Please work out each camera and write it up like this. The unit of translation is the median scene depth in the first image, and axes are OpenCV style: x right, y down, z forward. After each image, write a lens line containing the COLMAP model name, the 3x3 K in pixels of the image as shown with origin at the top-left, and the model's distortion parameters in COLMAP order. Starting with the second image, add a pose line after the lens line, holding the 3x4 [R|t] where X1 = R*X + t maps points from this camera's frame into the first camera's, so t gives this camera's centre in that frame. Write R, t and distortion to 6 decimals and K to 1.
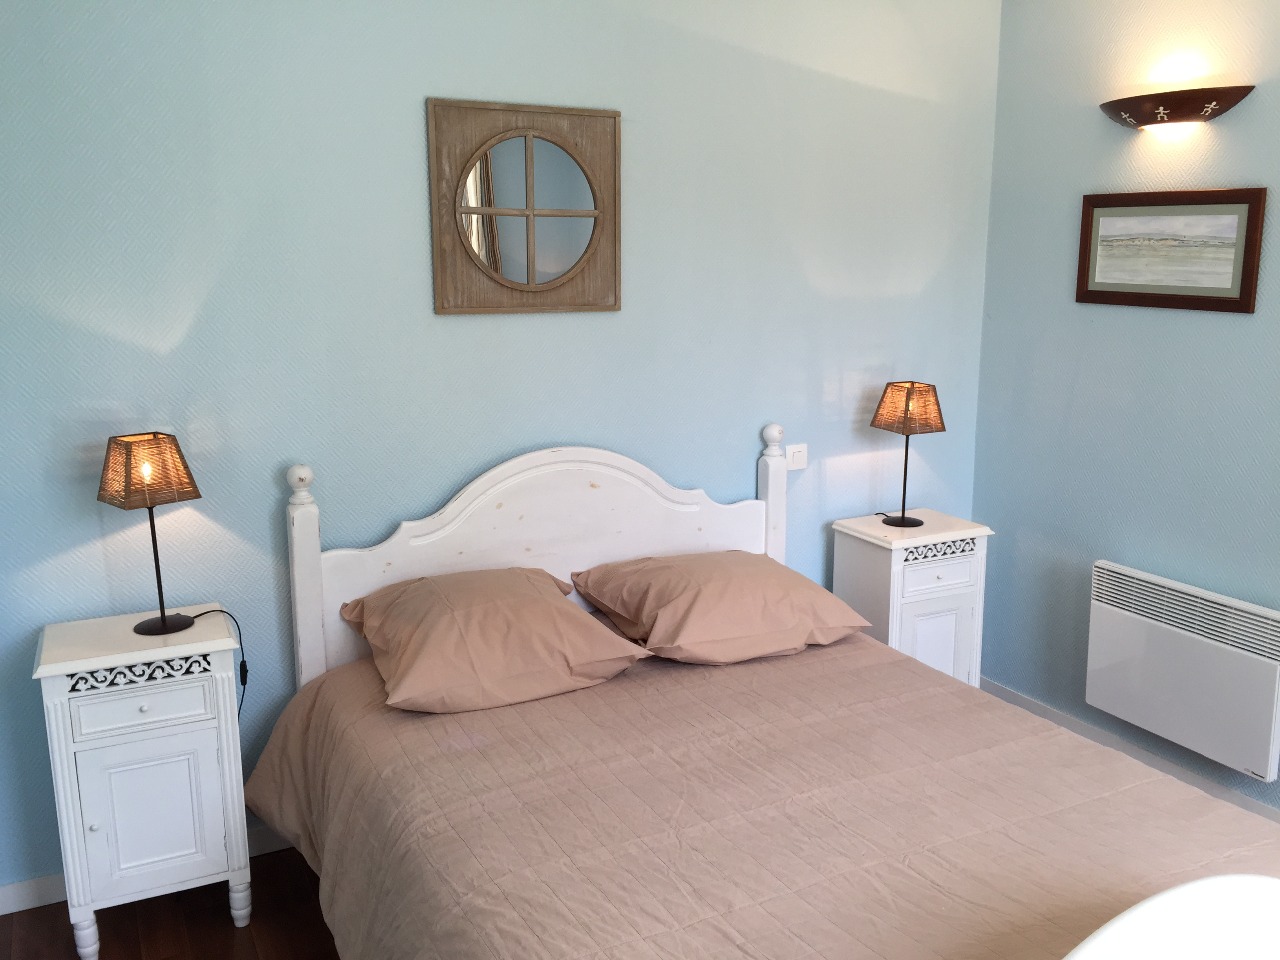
lens RADIAL K [[1078.7, 0, 635.3], [0, 1078.7, 475.0], [0, 0, 1]] dist [0.074858, -0.097660]
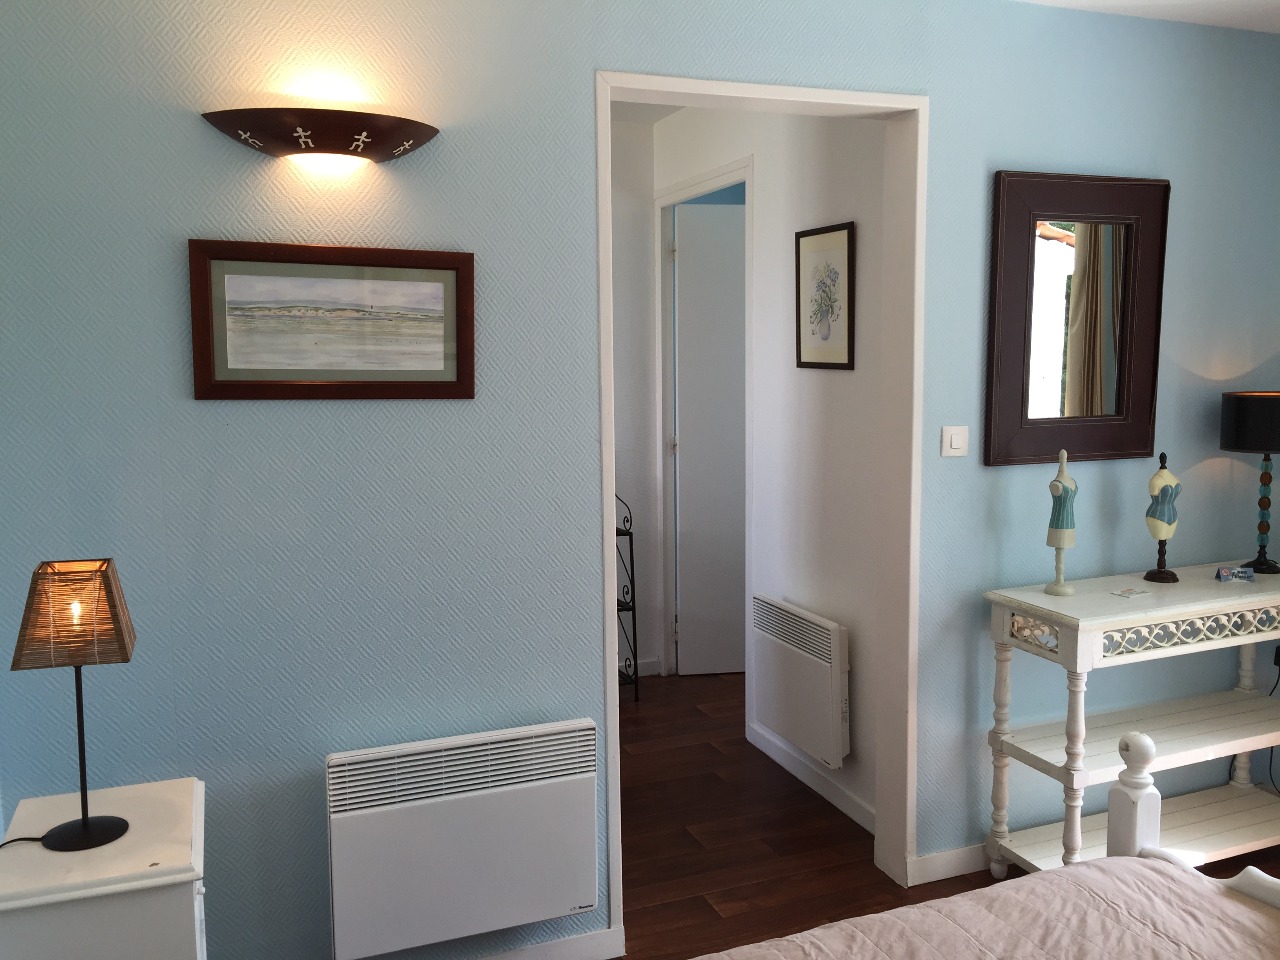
lens RADIAL K [[1078.7, 0, 635.3], [0, 1078.7, 475.0], [0, 0, 1]] dist [0.074858, -0.097660]
pose [[0.105988, -0.113902, 0.987822, -0.253043], [0.203513, 0.974874, 0.090574, -0.135077], [-0.973319, 0.191435, 0.126506, 0.752965]]
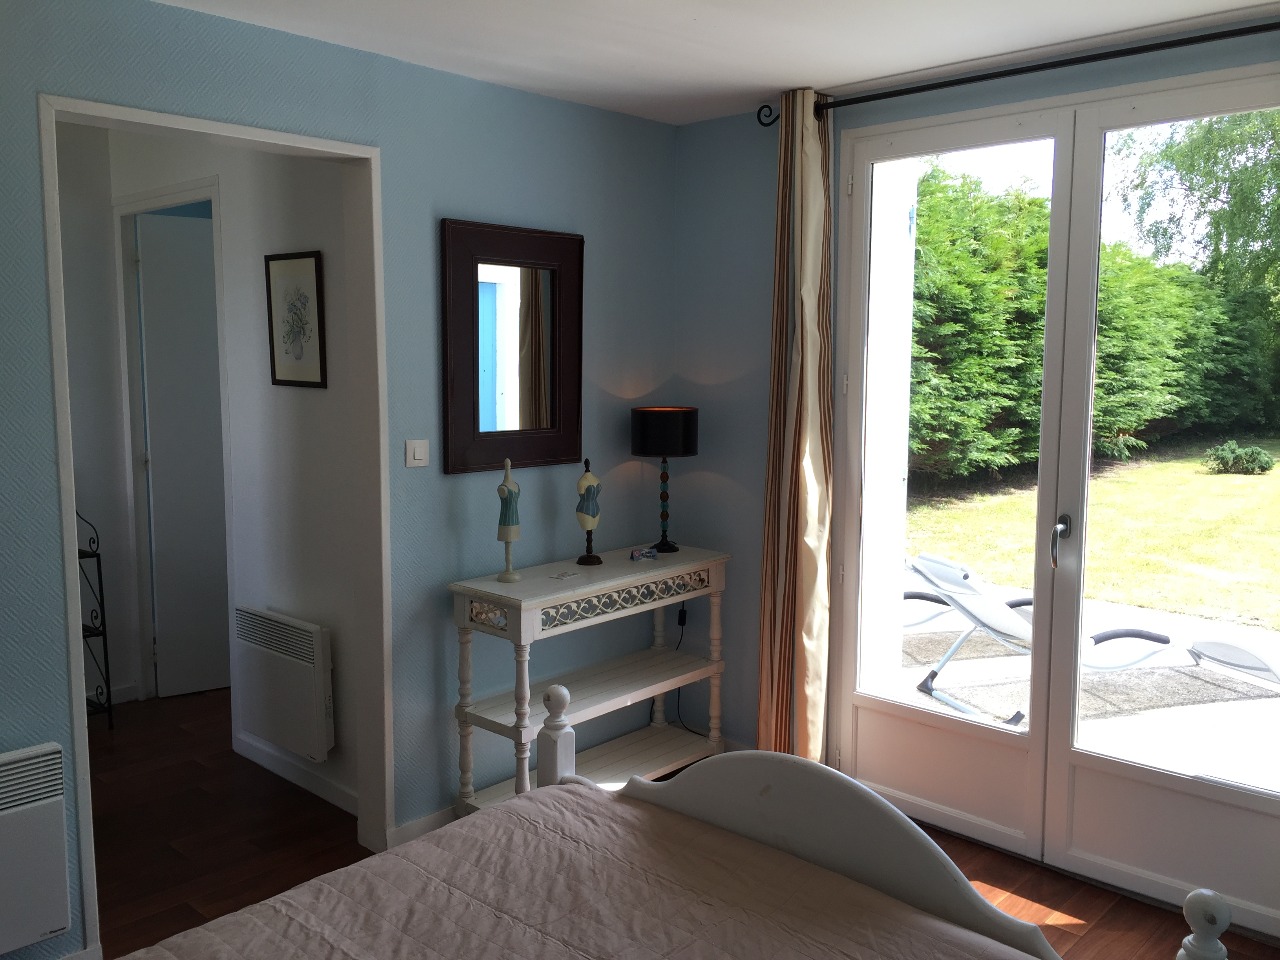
lens RADIAL K [[1078.7, 0, 635.3], [0, 1078.7, 475.0], [0, 0, 1]] dist [0.074858, -0.097660]
pose [[-0.339056, -0.104255, 0.934972, -0.364475], [0.177584, 0.968881, 0.172435, -0.147385], [-0.923853, 0.224501, -0.309991, 0.731917]]
